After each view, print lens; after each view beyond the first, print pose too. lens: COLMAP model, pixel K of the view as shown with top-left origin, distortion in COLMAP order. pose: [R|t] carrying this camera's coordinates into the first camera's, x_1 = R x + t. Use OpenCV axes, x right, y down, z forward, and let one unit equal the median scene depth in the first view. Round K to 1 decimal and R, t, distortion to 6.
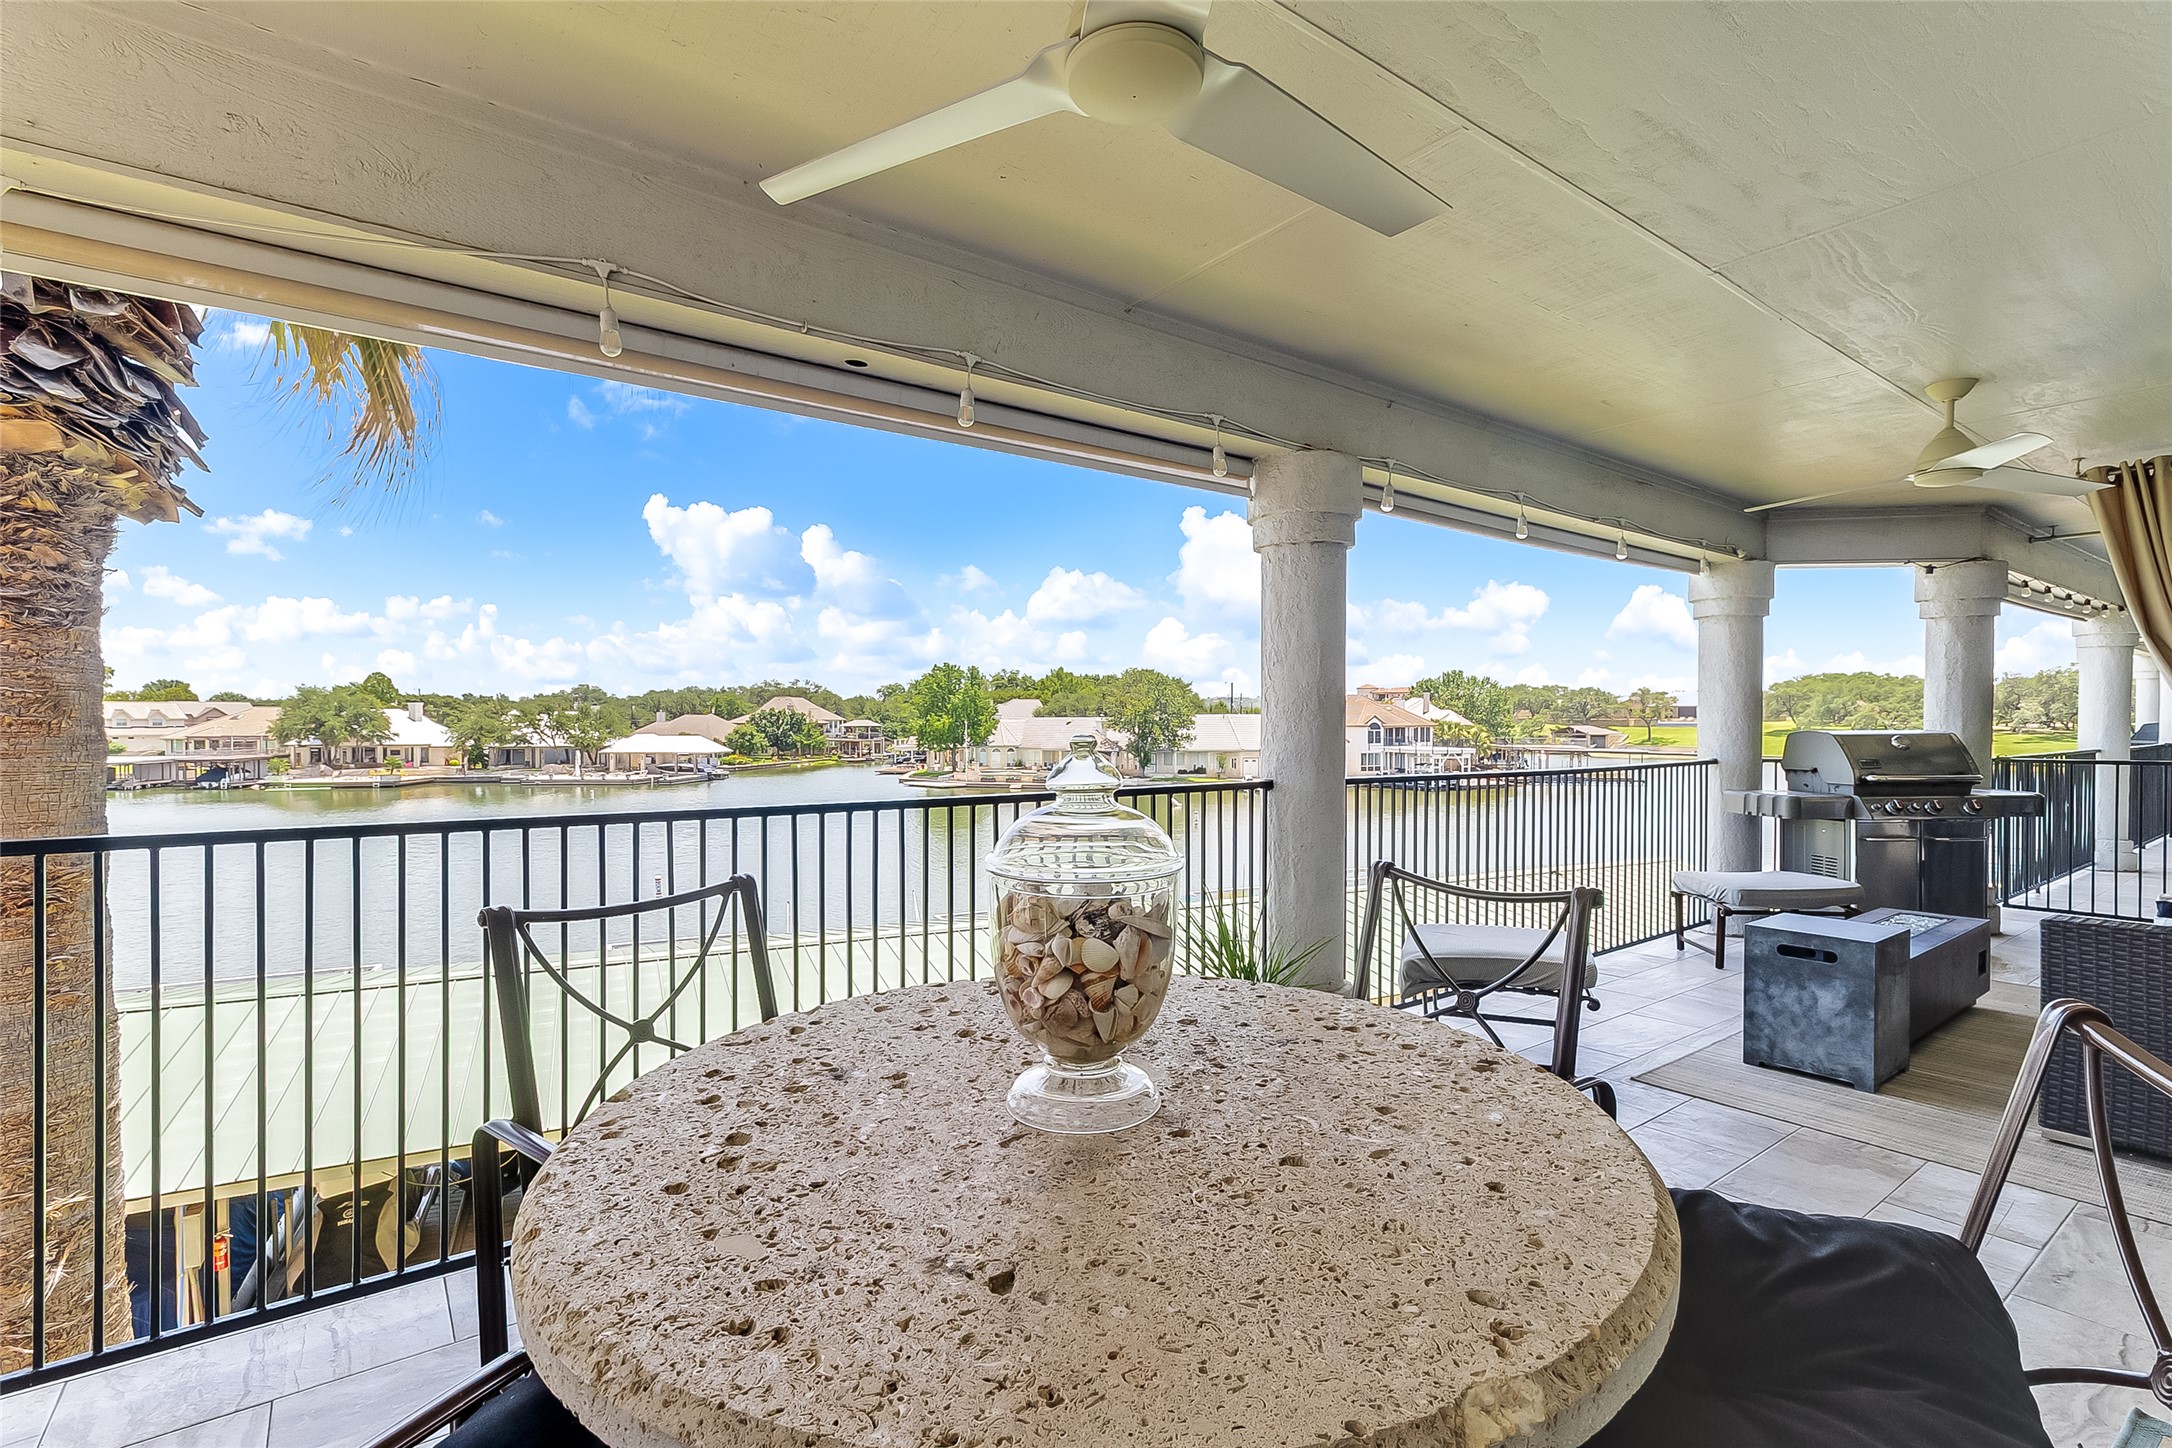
lens RADIAL K [[1015.6, 0, 1090.1], [0, 1015.6, 735.8], [0, 0, 1]] dist [-0.004331, -0.000868]
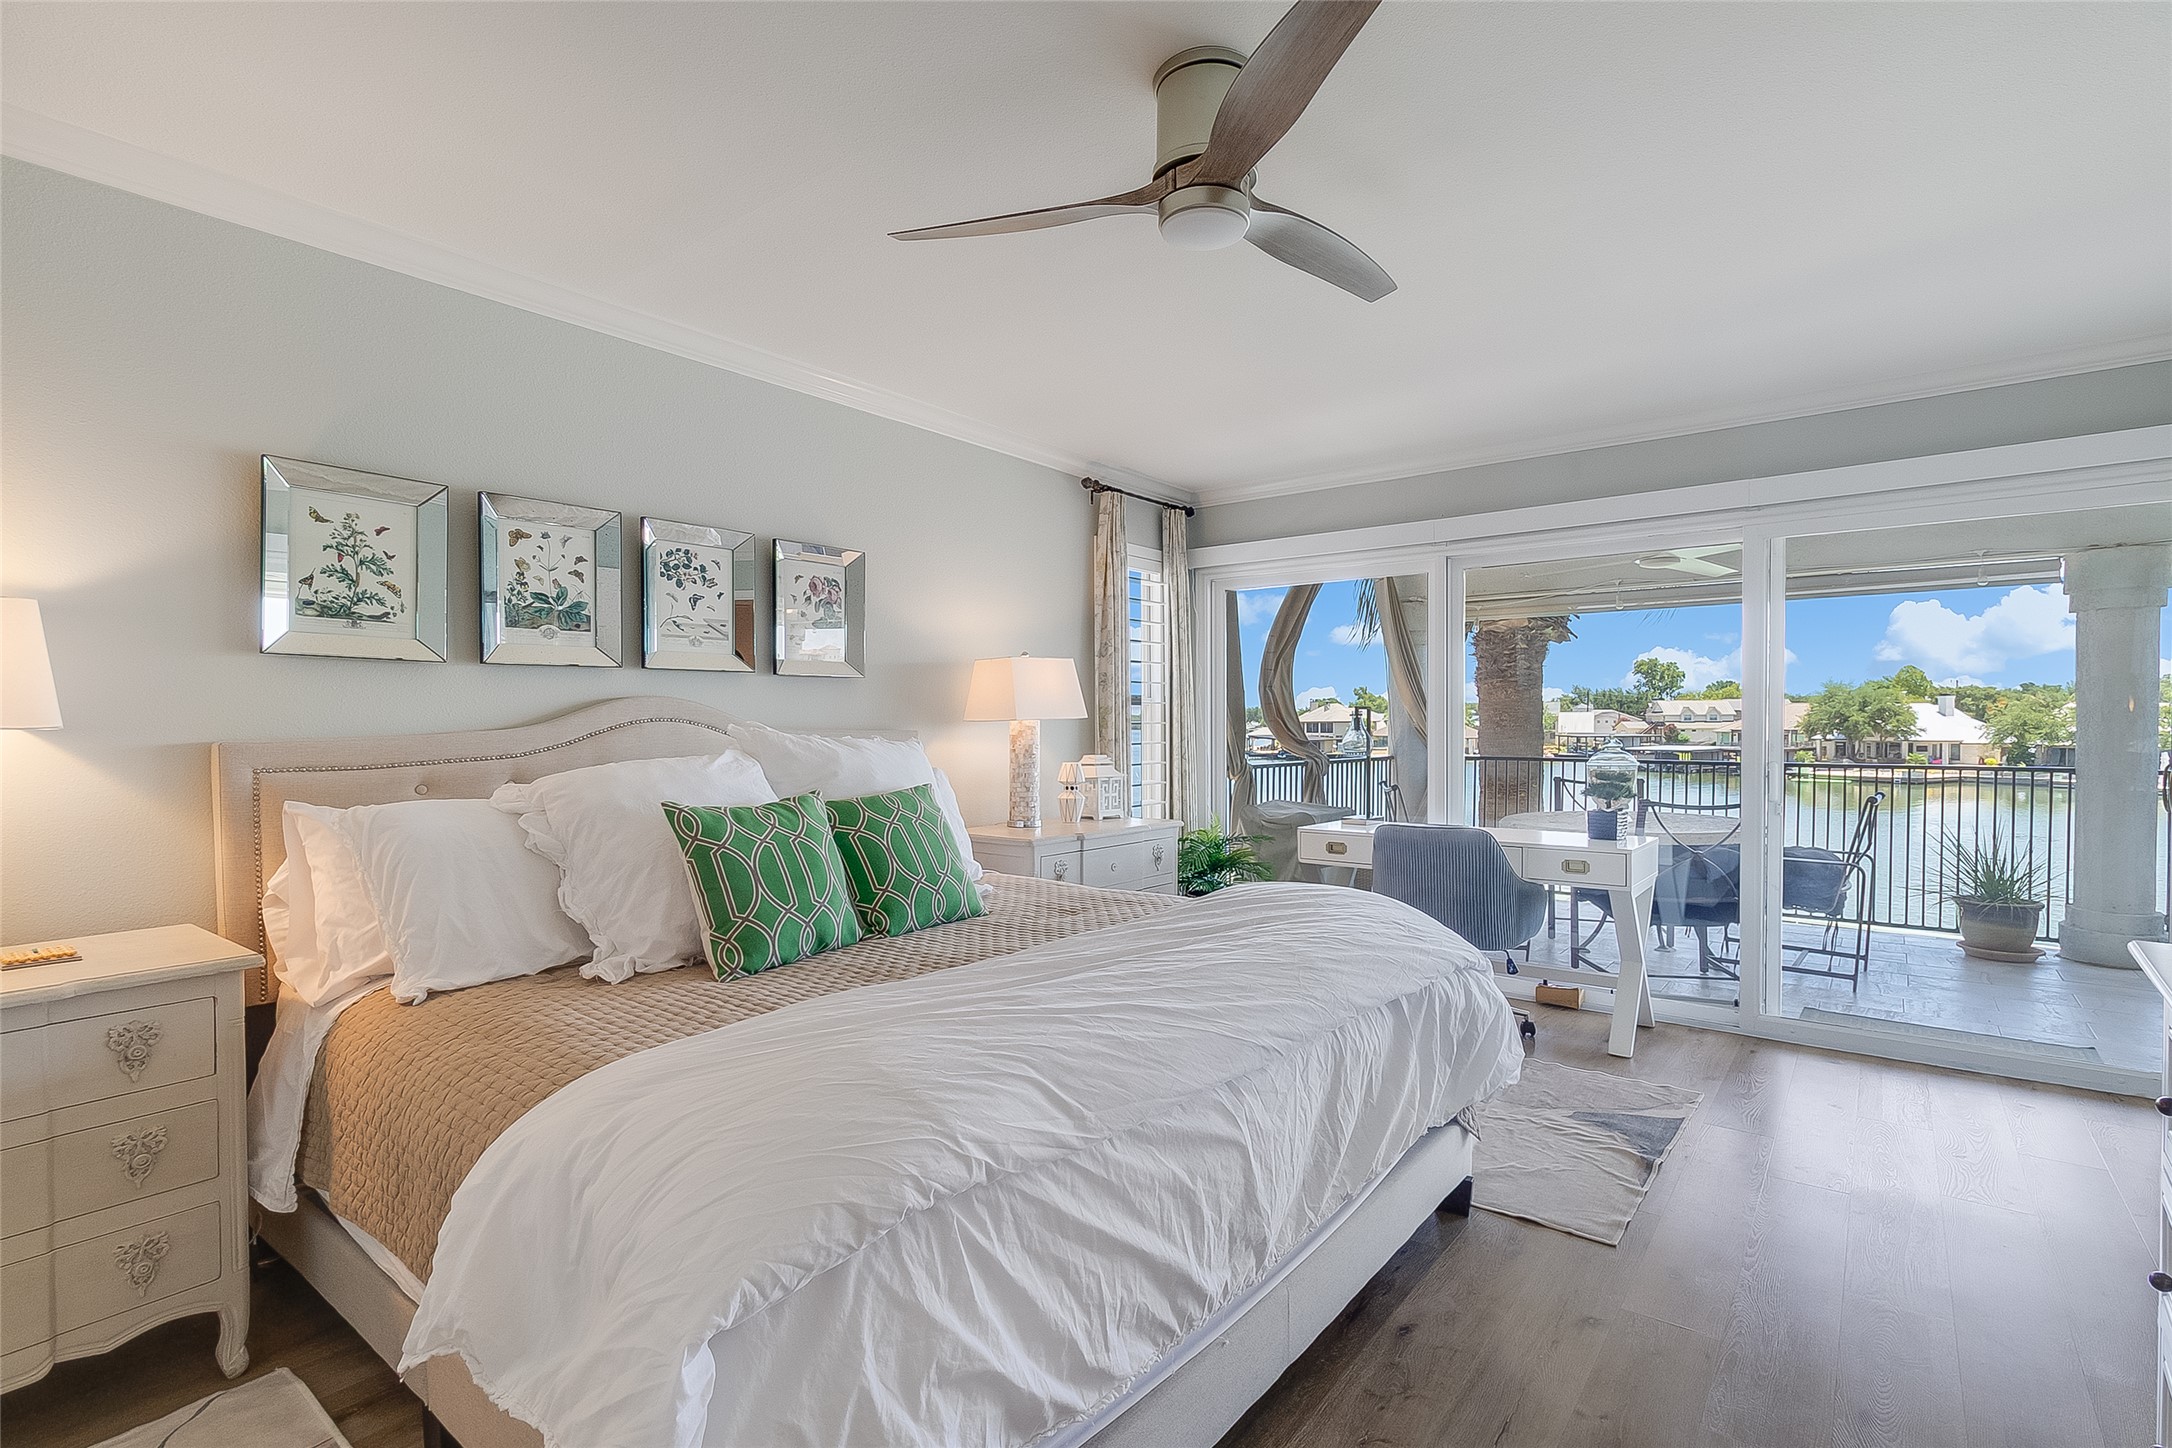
lens RADIAL K [[1029.7, 0, 1087.5], [0, 1029.7, 732.8], [0, 0, 1]] dist [-0.003823, 0.001794]
pose [[0.271796, 0.011111, -0.962291, 0.665507], [-0.009670, 0.999914, 0.008814, 0.009998], [0.962306, 0.006910, 0.271880, -0.466071]]
